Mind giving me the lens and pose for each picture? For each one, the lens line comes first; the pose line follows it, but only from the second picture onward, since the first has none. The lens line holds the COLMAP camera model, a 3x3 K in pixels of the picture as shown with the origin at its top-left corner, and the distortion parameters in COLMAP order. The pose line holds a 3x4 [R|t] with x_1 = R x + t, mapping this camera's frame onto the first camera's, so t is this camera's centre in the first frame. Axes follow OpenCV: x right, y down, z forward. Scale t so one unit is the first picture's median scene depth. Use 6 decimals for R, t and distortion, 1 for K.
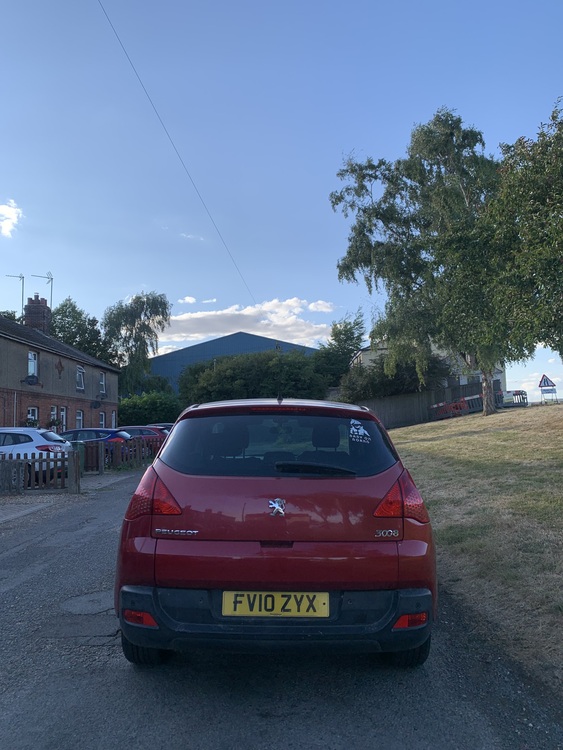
lens RADIAL K [[569.8, 0, 286.1], [0, 569.8, 354.4], [0, 0, 1]] dist [0.063243, -0.061615]
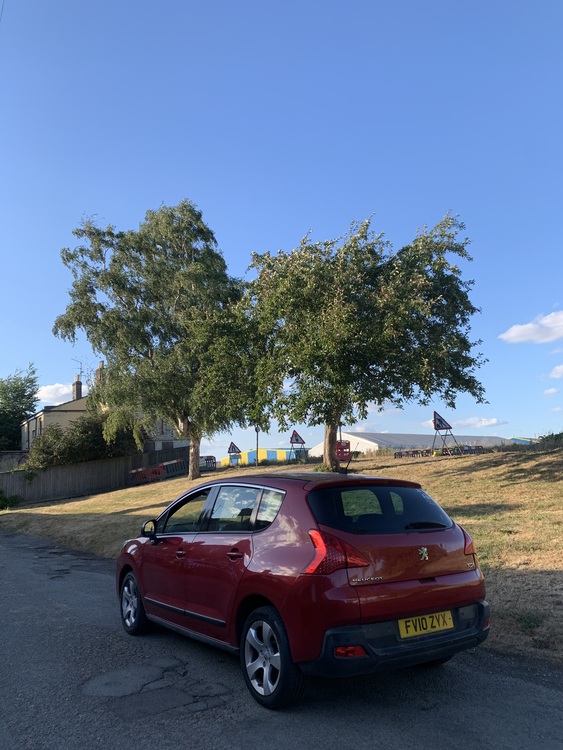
lens RADIAL K [[569.8, 0, 286.1], [0, 569.8, 354.4], [0, 0, 1]] dist [0.063243, -0.061615]
pose [[0.813839, 0.112587, 0.570079, -0.150971], [-0.050356, 0.991024, -0.123834, -0.003281], [-0.578905, 0.072074, 0.812204, 0.001192]]
